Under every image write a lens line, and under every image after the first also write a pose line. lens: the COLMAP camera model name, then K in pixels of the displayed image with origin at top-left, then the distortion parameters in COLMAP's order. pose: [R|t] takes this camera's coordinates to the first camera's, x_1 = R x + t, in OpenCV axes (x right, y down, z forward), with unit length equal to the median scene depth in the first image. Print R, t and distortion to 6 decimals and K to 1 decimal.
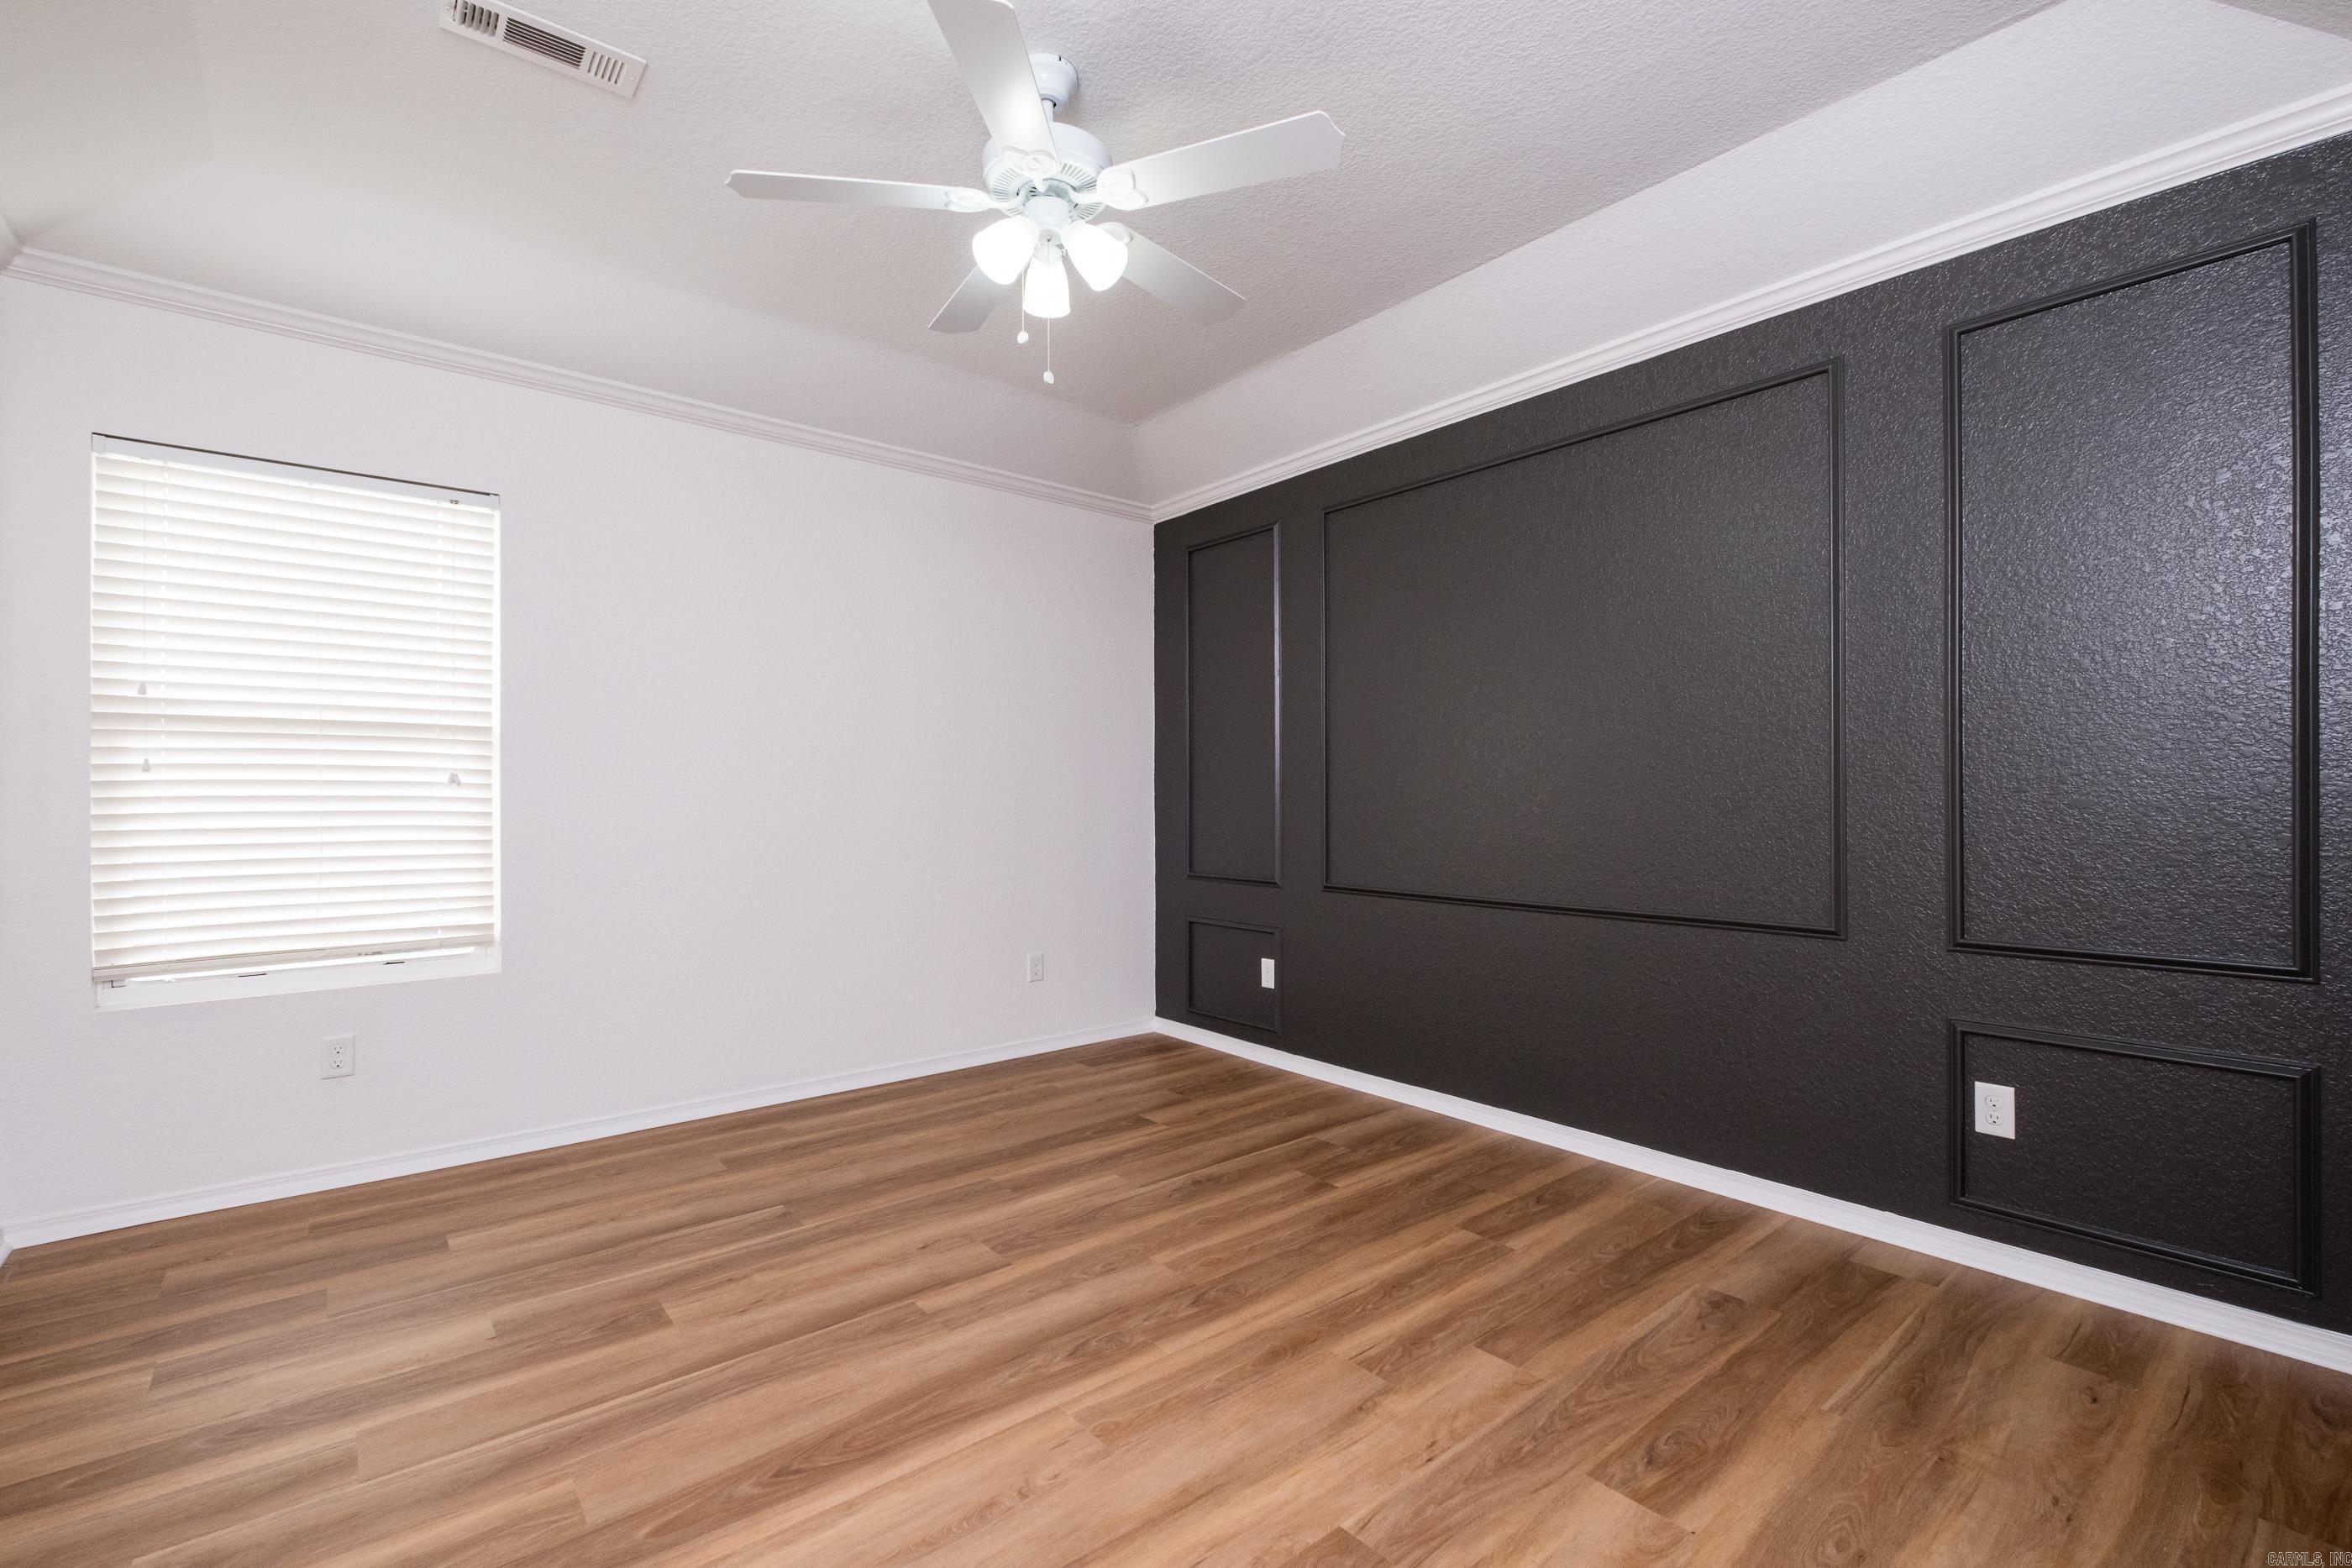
lens RADIAL K [[1018.8, 0, 1176.0], [0, 1018.8, 784.0], [0, 0, 1]] dist [-0.000519, -0.000933]
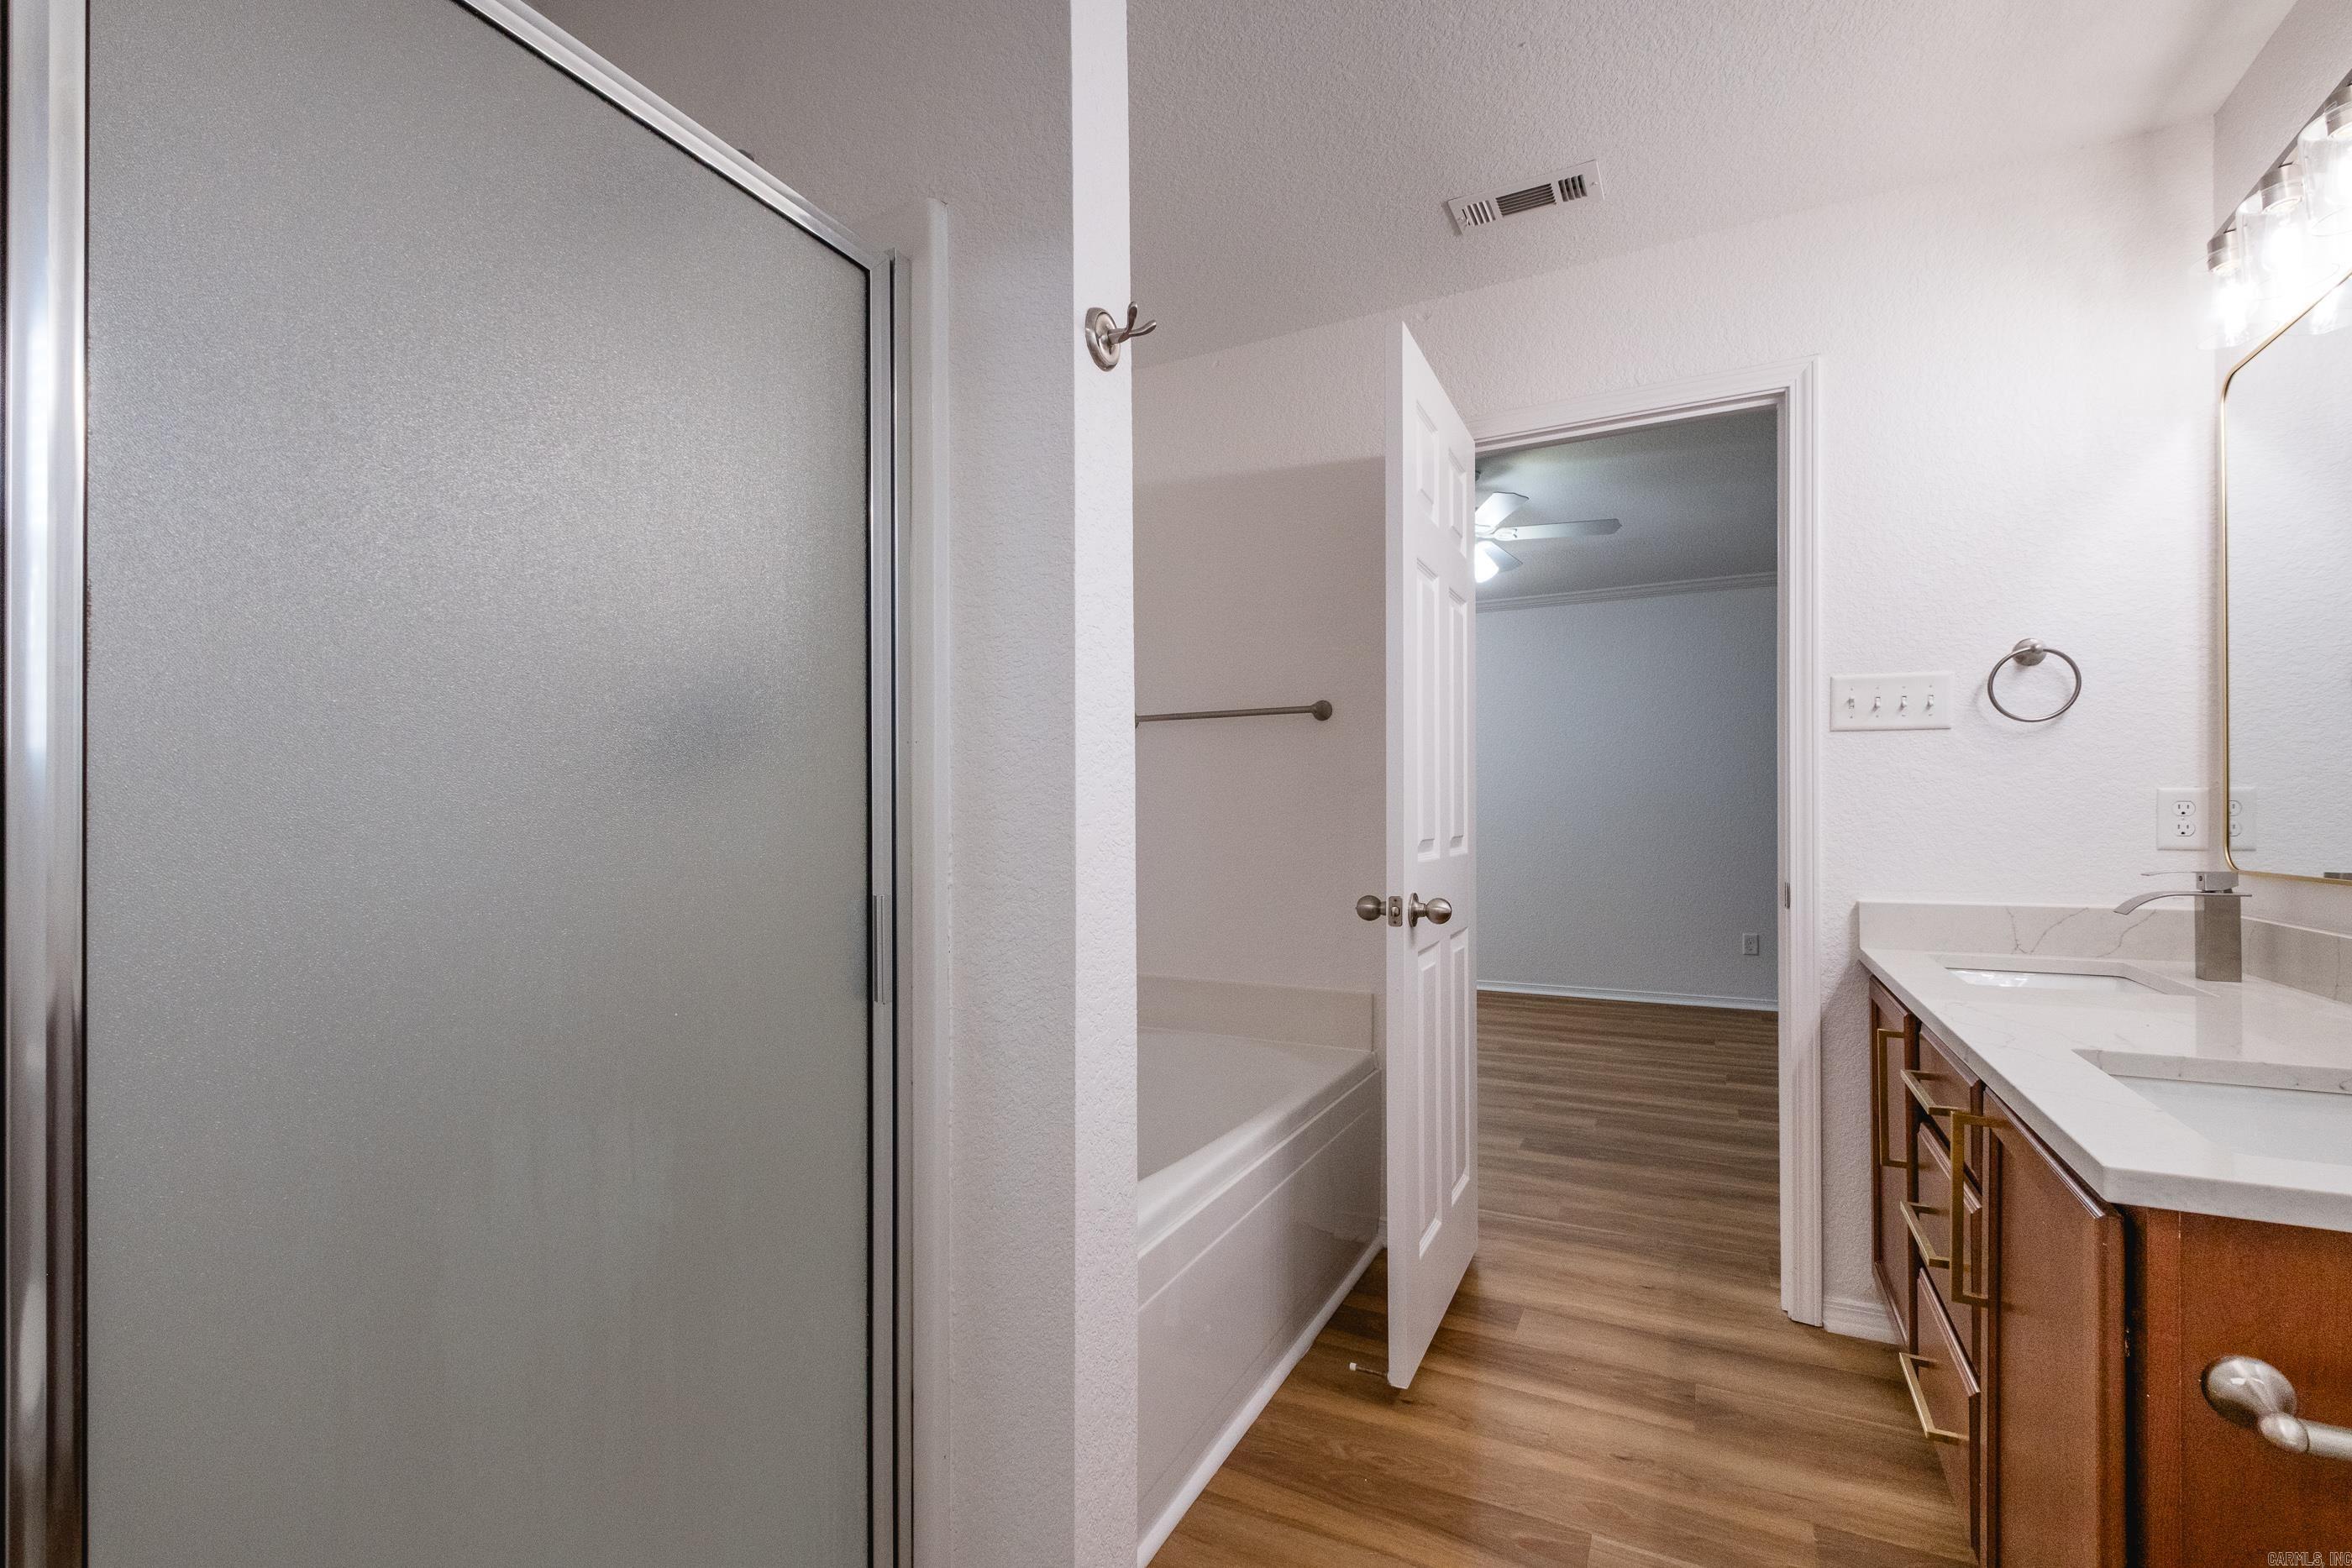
lens RADIAL K [[1018.8, 0, 1176.0], [0, 1018.8, 784.0], [0, 0, 1]] dist [-0.000519, -0.000933]
pose [[0.390929, -0.024621, -0.920091, 1.303020], [0.008894, 0.999697, -0.022972, 0.001386], [0.920378, 0.000798, 0.391029, -0.293362]]
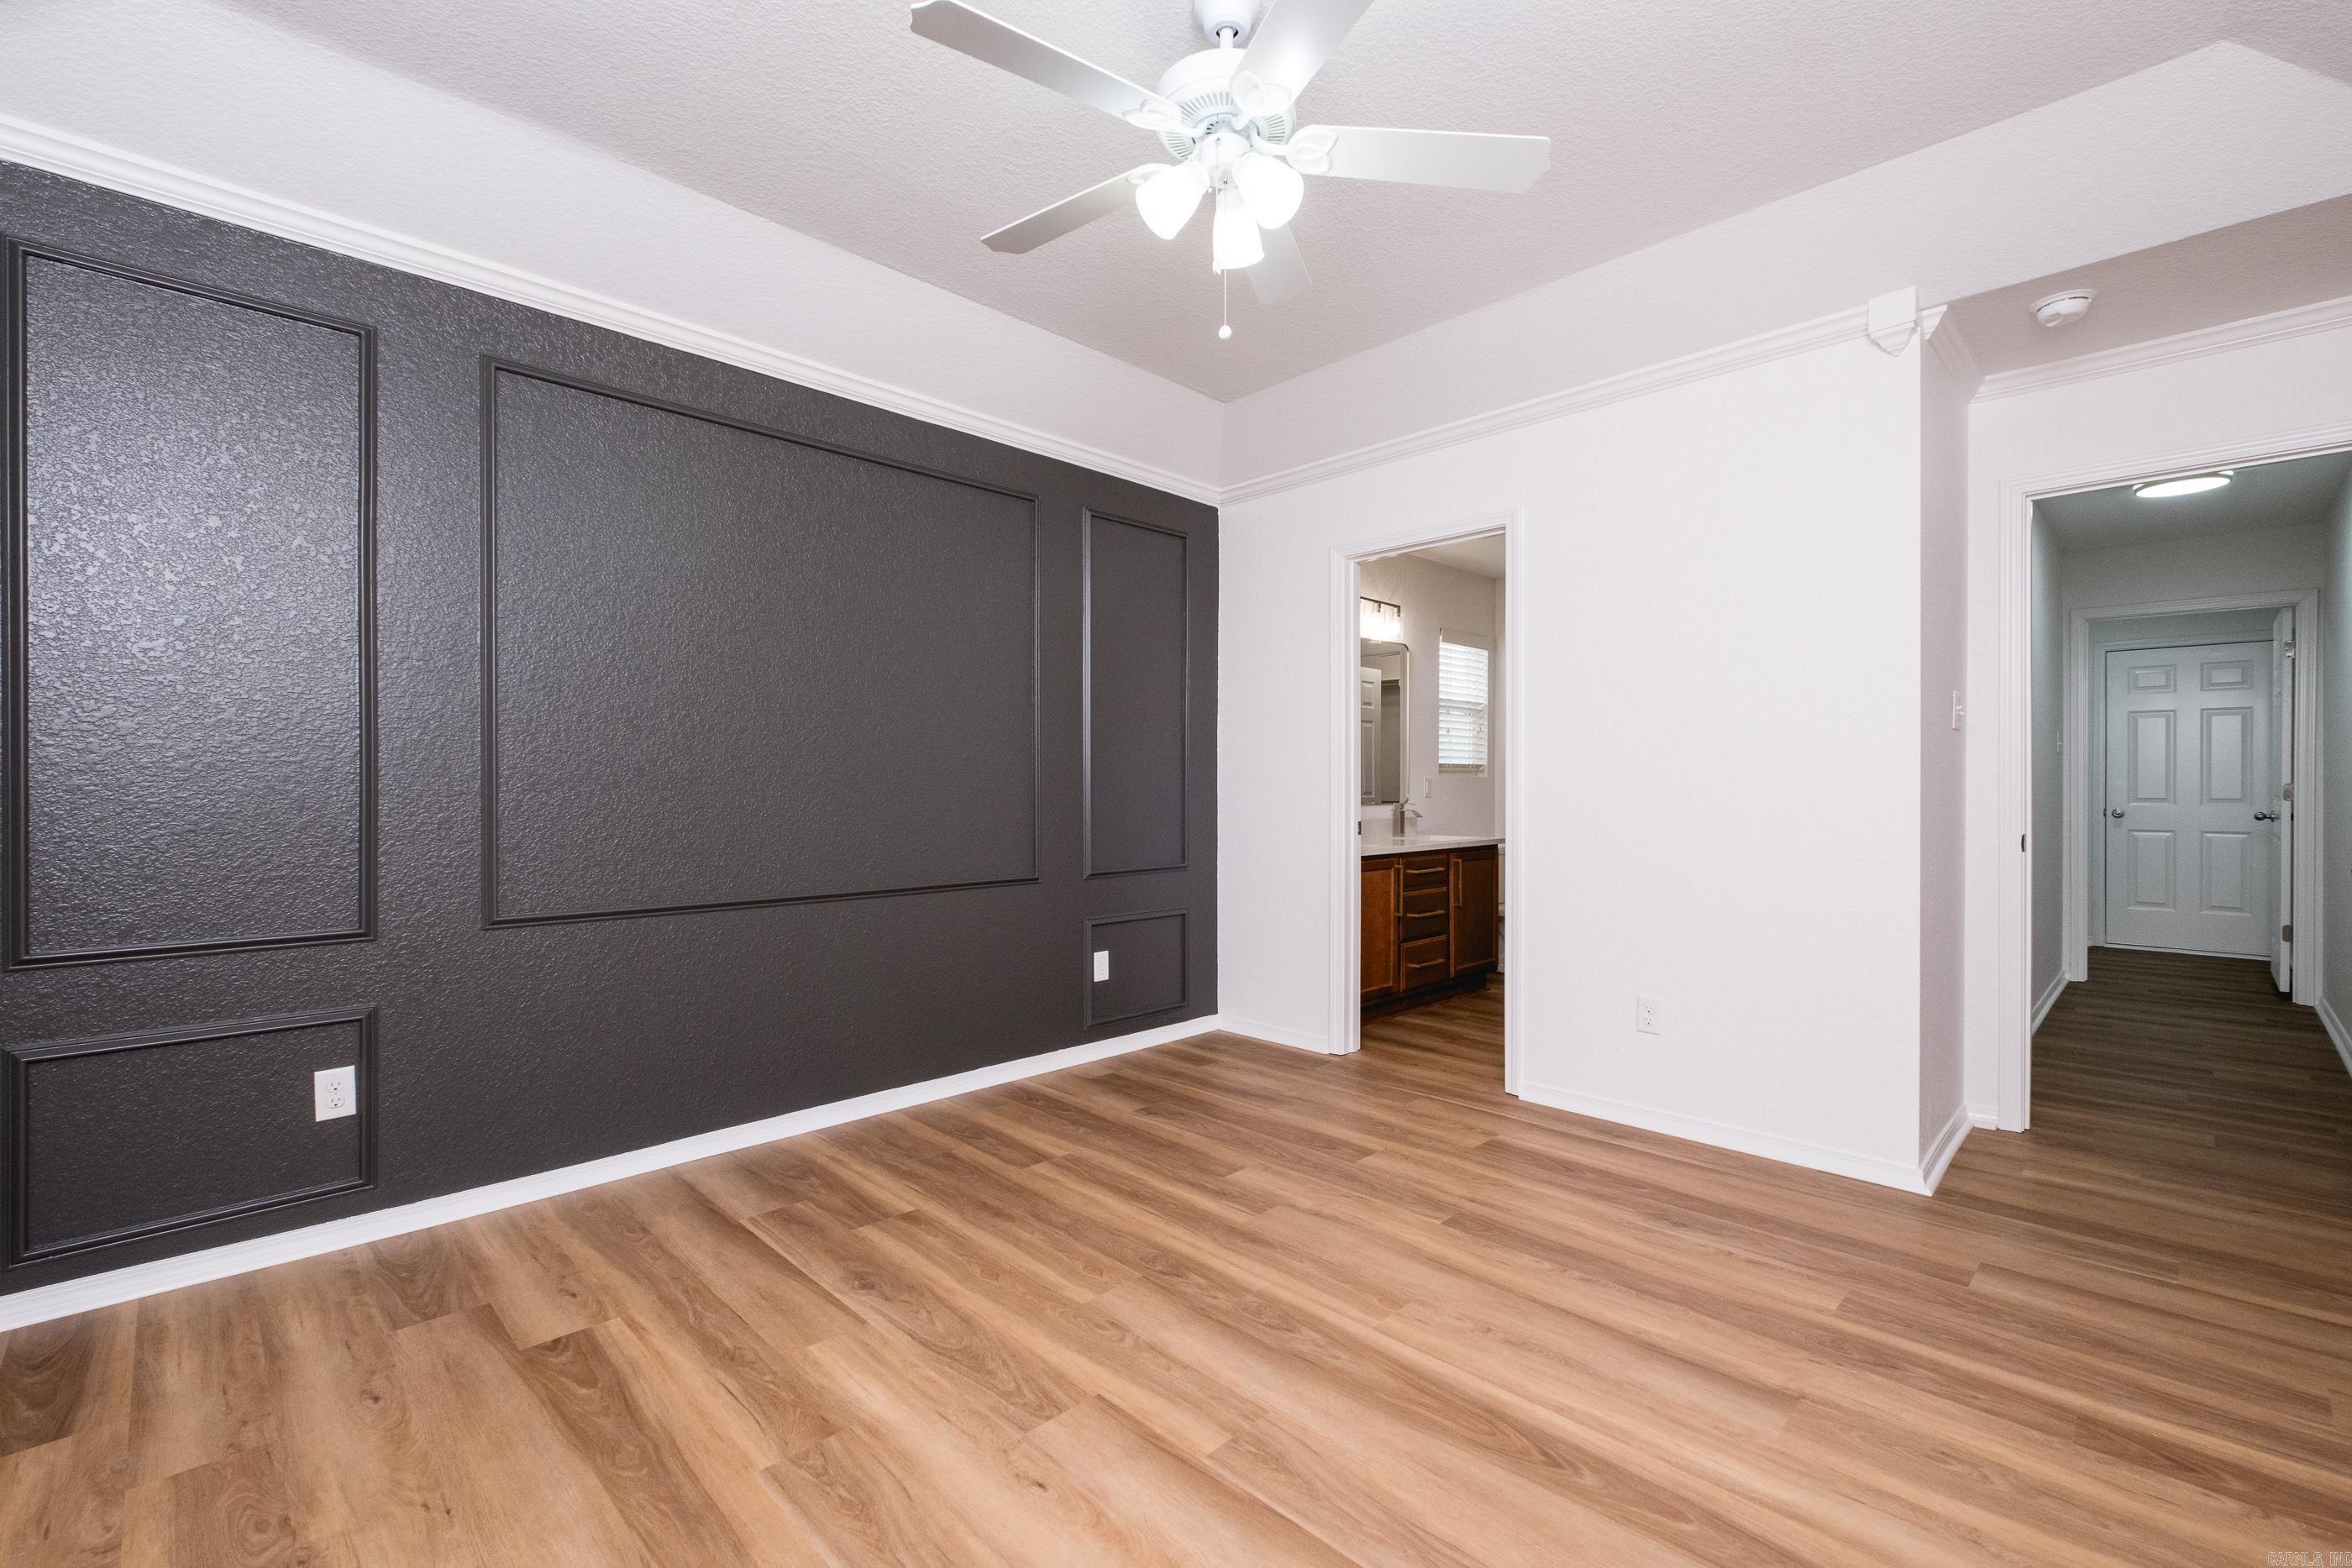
lens RADIAL K [[1016.4, 0, 1176.0], [0, 1016.4, 784.0], [0, 0, 1]] dist [0.003195, -0.007887]
pose [[-0.087556, 0.001880, 0.996158, -0.863356], [-0.006687, 0.999975, -0.002475, 0.011180], [-0.996137, -0.006878, -0.087541, 0.936547]]
